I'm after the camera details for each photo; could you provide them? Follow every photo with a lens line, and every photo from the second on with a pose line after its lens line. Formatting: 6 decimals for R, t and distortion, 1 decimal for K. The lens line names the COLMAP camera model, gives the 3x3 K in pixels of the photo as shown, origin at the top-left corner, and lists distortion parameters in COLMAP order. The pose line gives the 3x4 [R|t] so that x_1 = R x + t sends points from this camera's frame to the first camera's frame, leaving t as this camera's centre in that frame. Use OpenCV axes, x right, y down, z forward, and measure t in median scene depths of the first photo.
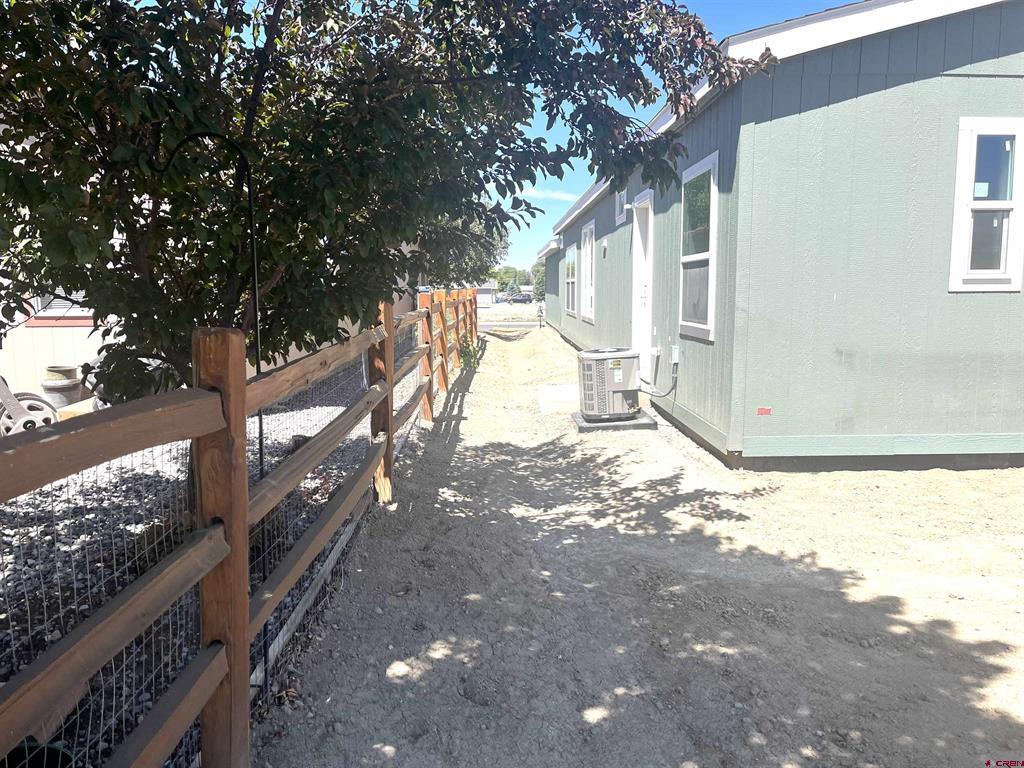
lens RADIAL K [[778.2, 0, 507.4], [0, 778.2, 383.6], [0, 0, 1]] dist [0.062754, -0.072279]
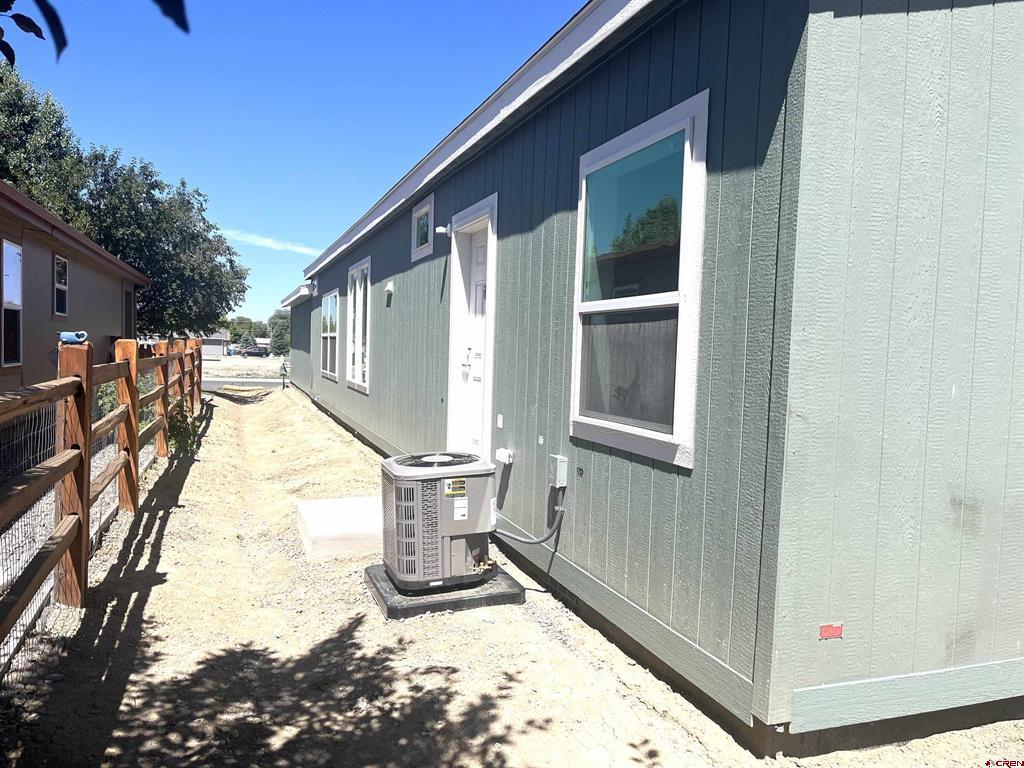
lens RADIAL K [[778.2, 0, 512.4], [0, 778.2, 393.2], [0, 0, 1]] dist [0.062754, -0.072279]
pose [[0.944070, 0.023289, 0.328922, -0.006520], [-0.003026, 0.998073, -0.061981, -0.047003], [-0.329731, 0.057519, 0.942321, 0.371656]]
